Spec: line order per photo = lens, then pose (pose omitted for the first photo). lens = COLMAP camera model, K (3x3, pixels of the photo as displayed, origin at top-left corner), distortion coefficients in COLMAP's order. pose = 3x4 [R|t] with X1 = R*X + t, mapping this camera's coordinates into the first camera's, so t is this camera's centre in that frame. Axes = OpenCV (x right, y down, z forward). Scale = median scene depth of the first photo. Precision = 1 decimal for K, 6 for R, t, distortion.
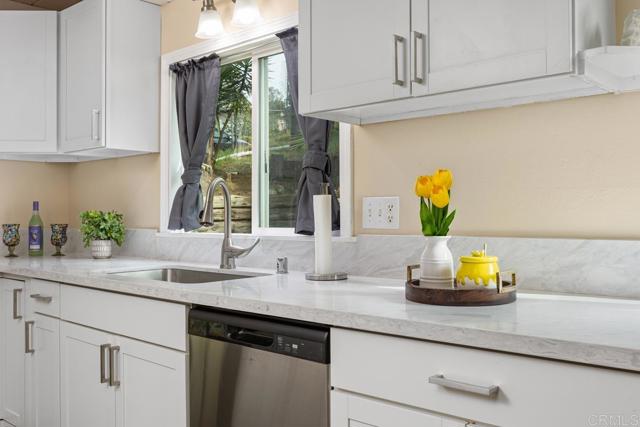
lens RADIAL K [[626.4, 0, 322.0], [0, 626.4, 211.3], [0, 0, 1]] dist [0.007539, 0.000000]
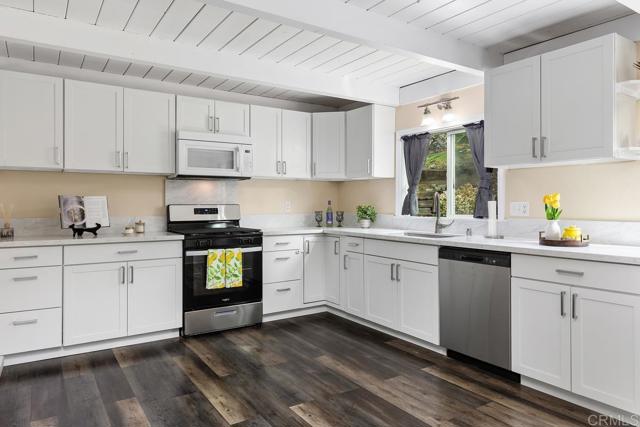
lens RADIAL K [[436.4, 0, 324.5], [0, 436.4, 202.7], [0, 0, 1]] dist [0.007764, -0.001892]
pose [[0.976496, 0.003559, -0.215505, -0.214435], [-0.002121, 0.999974, 0.006907, -0.025231], [0.215524, -0.006287, 0.976478, -0.580531]]
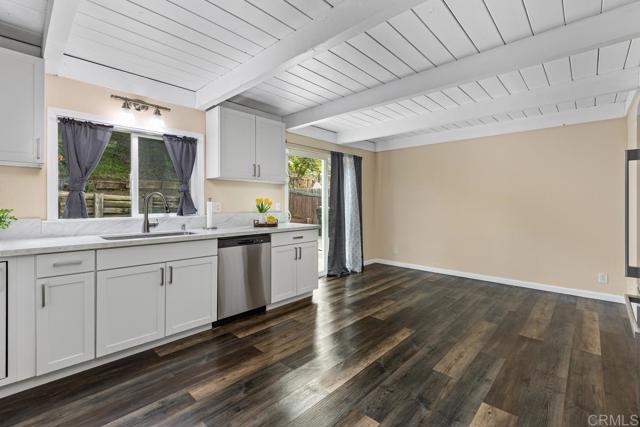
lens RADIAL K [[284.9, 0, 324.3], [0, 284.9, 205.7], [0, 0, 1]] dist [0.001970, 0.000382]
pose [[-0.020352, -0.000642, 0.999793, -1.196242], [-0.007884, 0.999969, 0.000481, -0.010102], [-0.999762, -0.007873, -0.020356, 0.398312]]
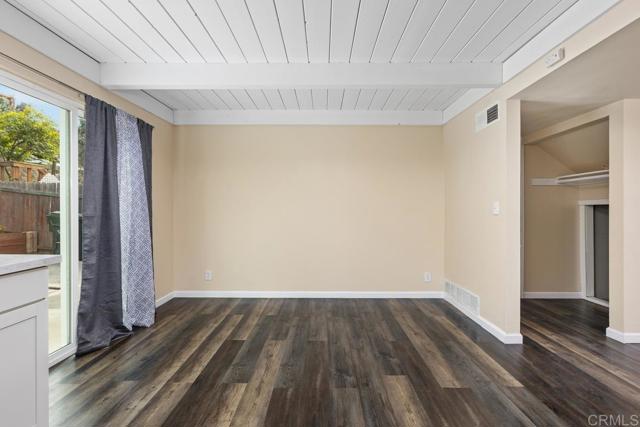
lens RADIAL K [[284.9, 0, 325.5], [0, 284.9, 210.4], [0, 0, 1]] dist [0.001970, 0.000382]
pose [[-0.688835, 0.005078, 0.724900, -0.516824], [-0.002835, 0.999949, -0.009699, 0.008274], [-0.724913, -0.008736, -0.688785, 0.388537]]
